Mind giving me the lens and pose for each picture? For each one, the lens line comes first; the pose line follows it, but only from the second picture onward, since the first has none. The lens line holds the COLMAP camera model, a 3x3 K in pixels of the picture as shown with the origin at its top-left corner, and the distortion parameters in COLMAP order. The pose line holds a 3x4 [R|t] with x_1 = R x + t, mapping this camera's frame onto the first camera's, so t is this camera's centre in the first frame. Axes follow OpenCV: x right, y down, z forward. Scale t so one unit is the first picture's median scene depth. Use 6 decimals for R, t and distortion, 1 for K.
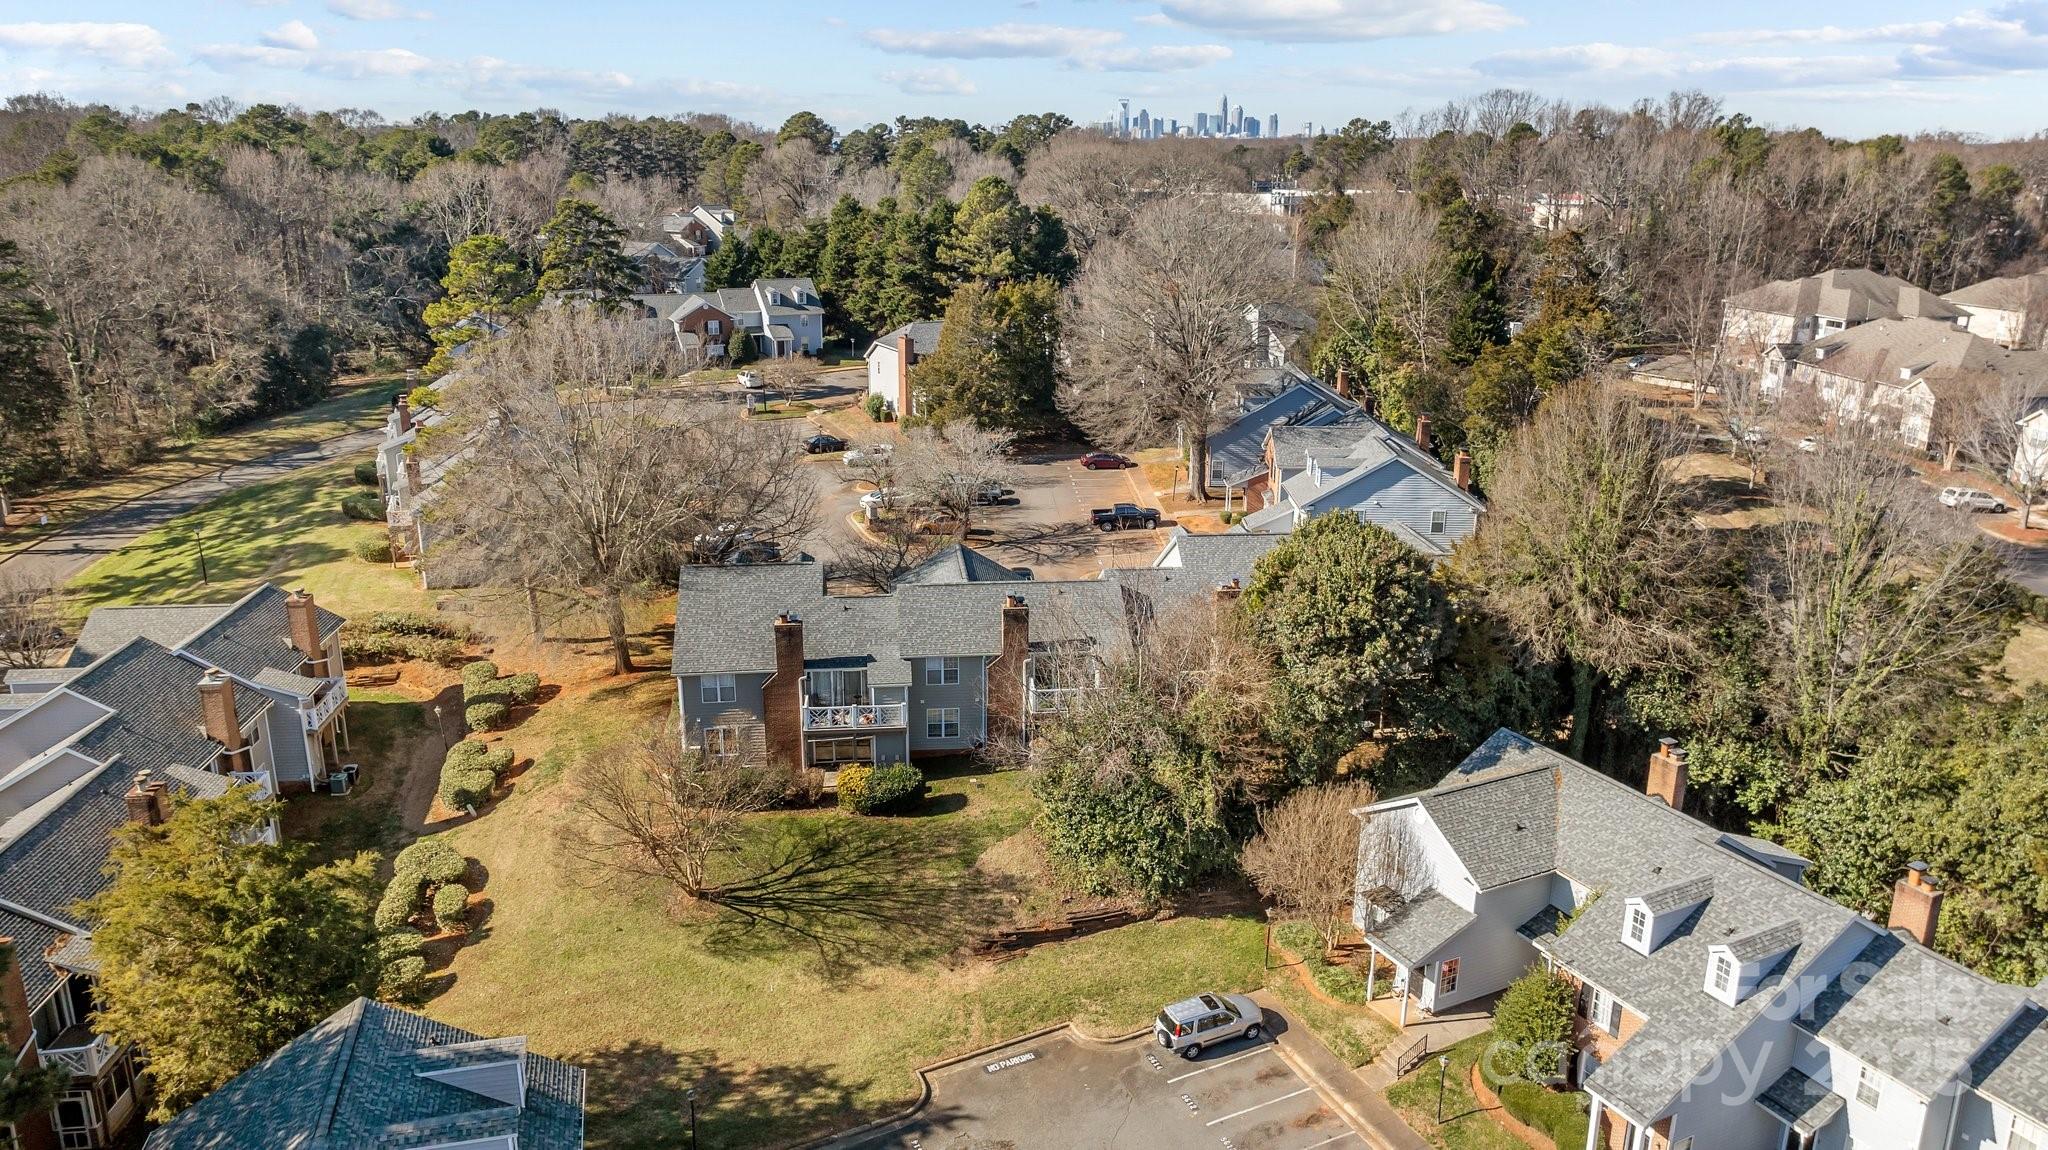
lens RADIAL K [[1453.2, 0, 1024.0], [0, 1453.2, 575.0], [0, 0, 1]] dist [-0.043103, 0.039595]
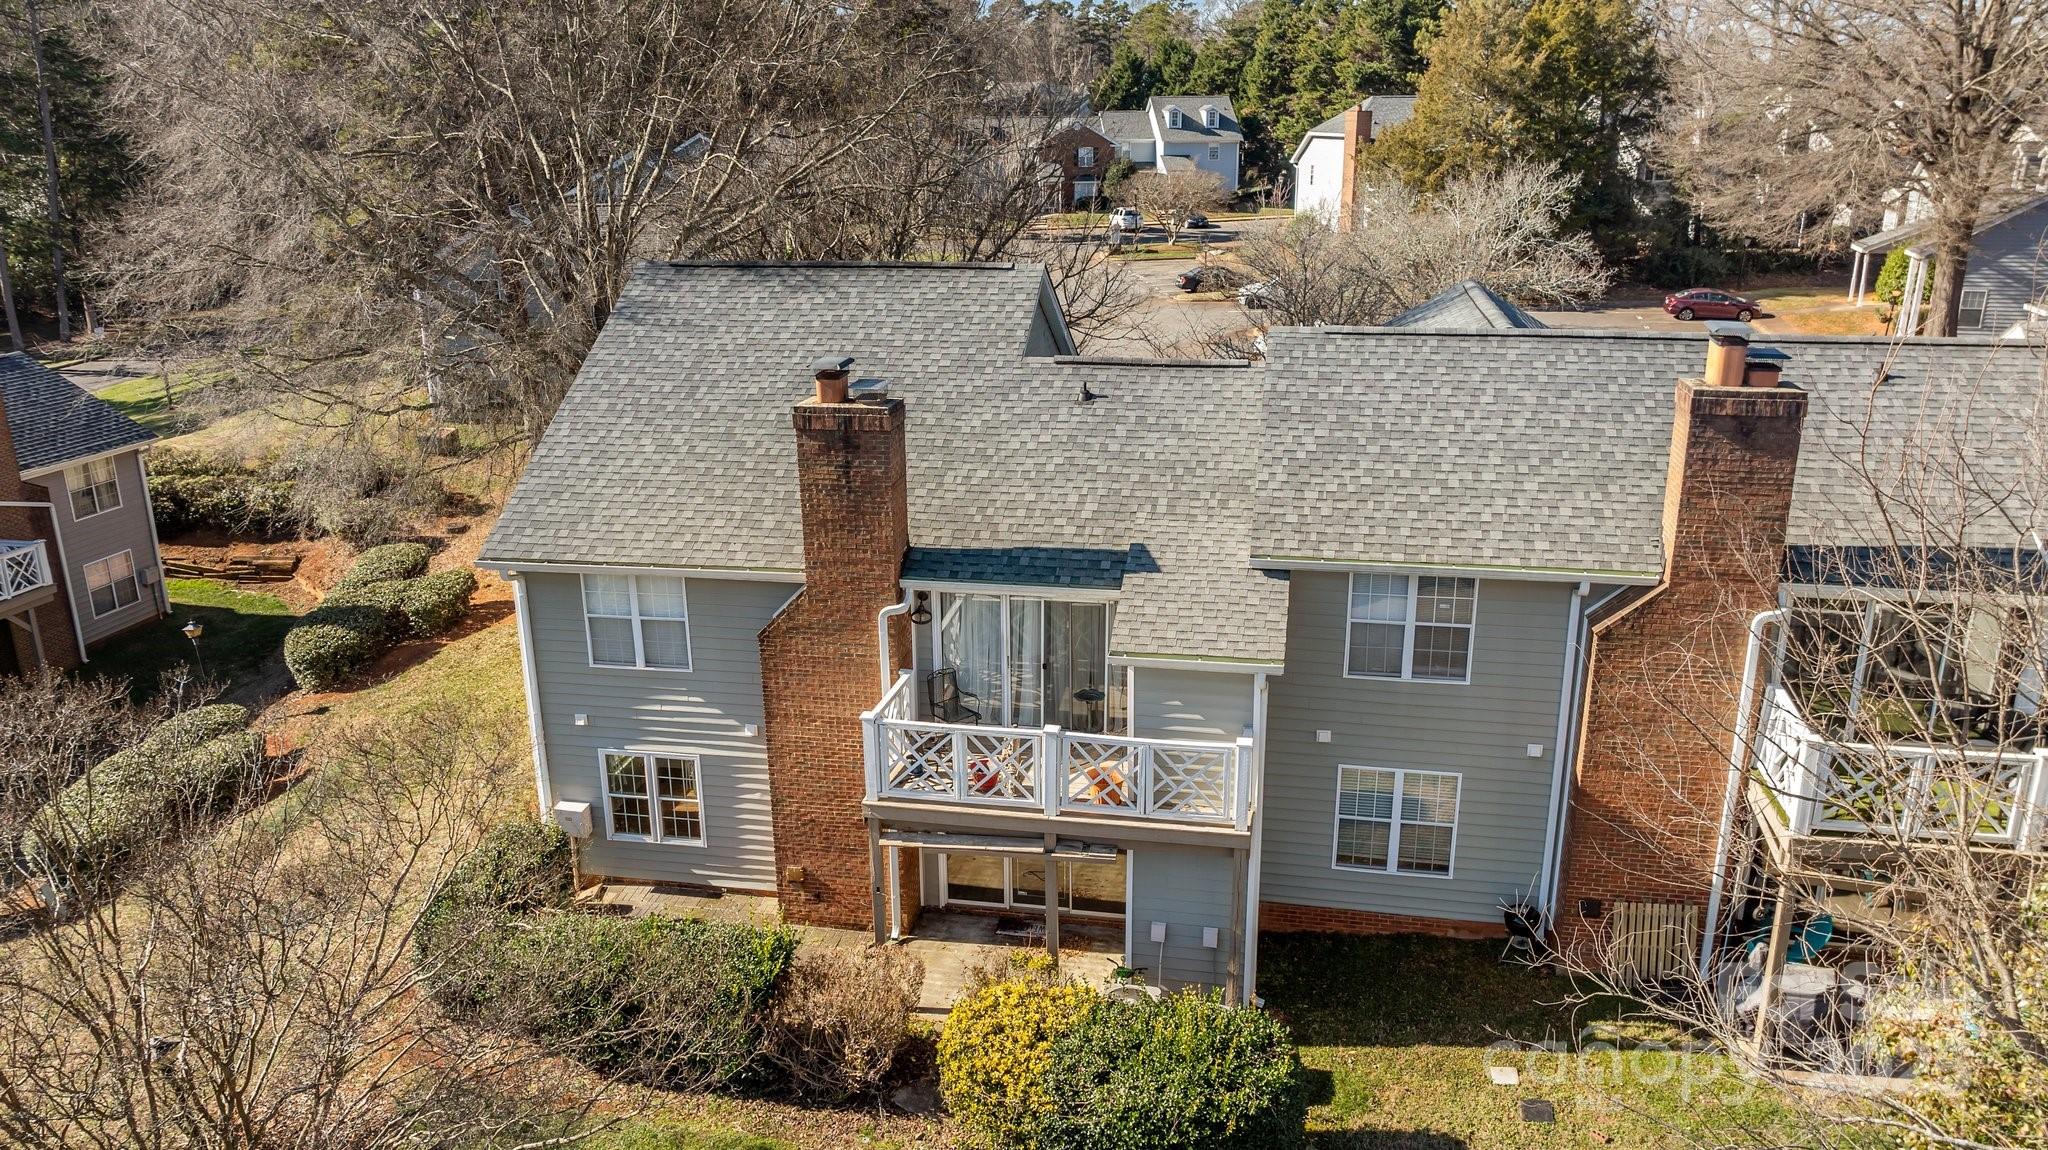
lens RADIAL K [[1482.8, 0, 1024.0], [0, 1482.8, 575.0], [0, 0, 1]] dist [-0.020383, -0.000821]
pose [[0.955281, 0.074203, -0.286238, -0.046543], [-0.071371, 0.997243, 0.020329, 0.055612], [0.286958, 0.001009, 0.957943, 0.718590]]
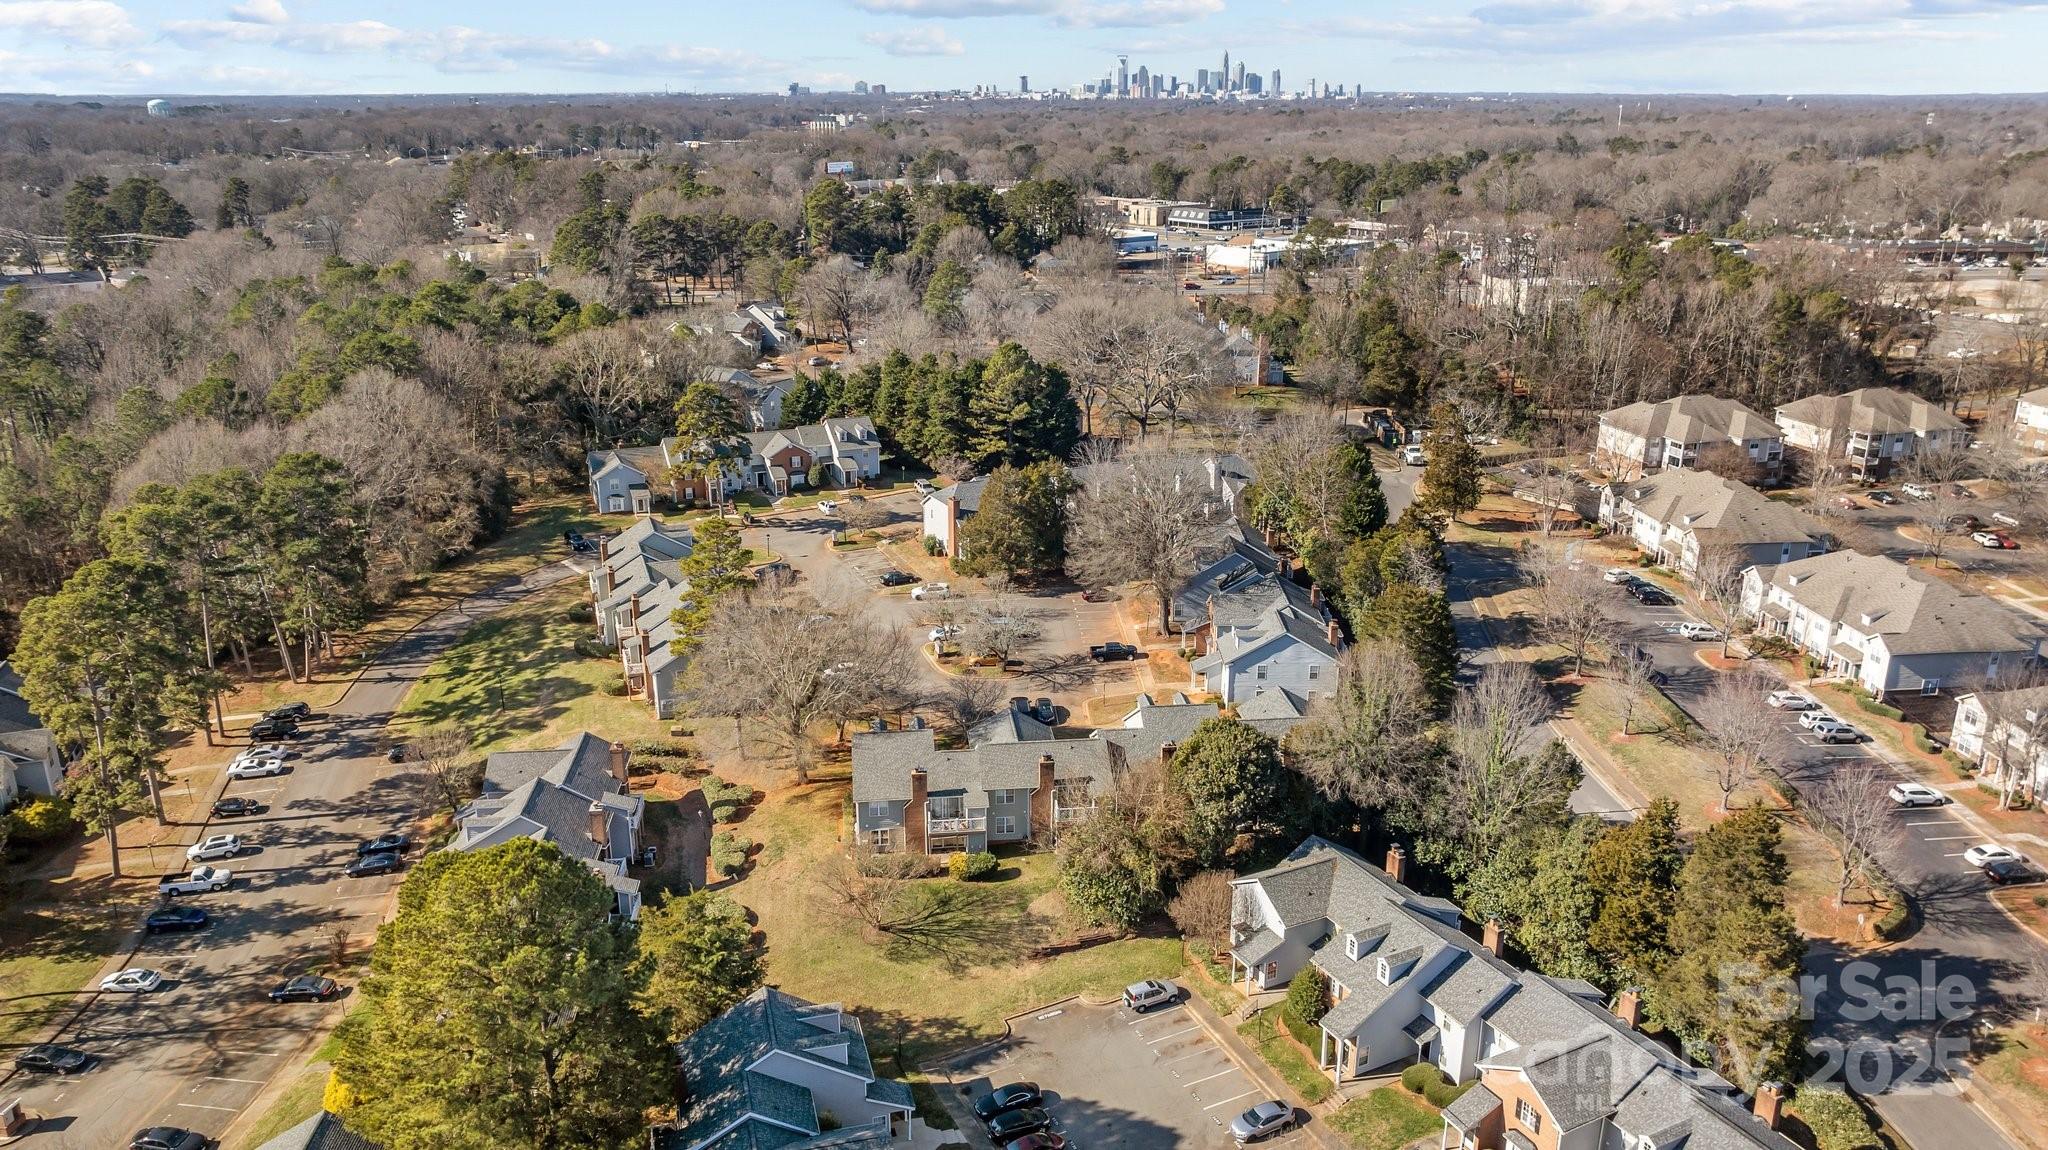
lens RADIAL K [[1482.8, 0, 1024.0], [0, 1482.8, 575.0], [0, 0, 1]] dist [-0.020383, -0.000821]
pose [[0.999976, -0.006987, 0.000270, -0.032019], [0.006979, 0.999730, 0.022158, -0.241561], [-0.000424, -0.022156, 0.999754, -0.787860]]
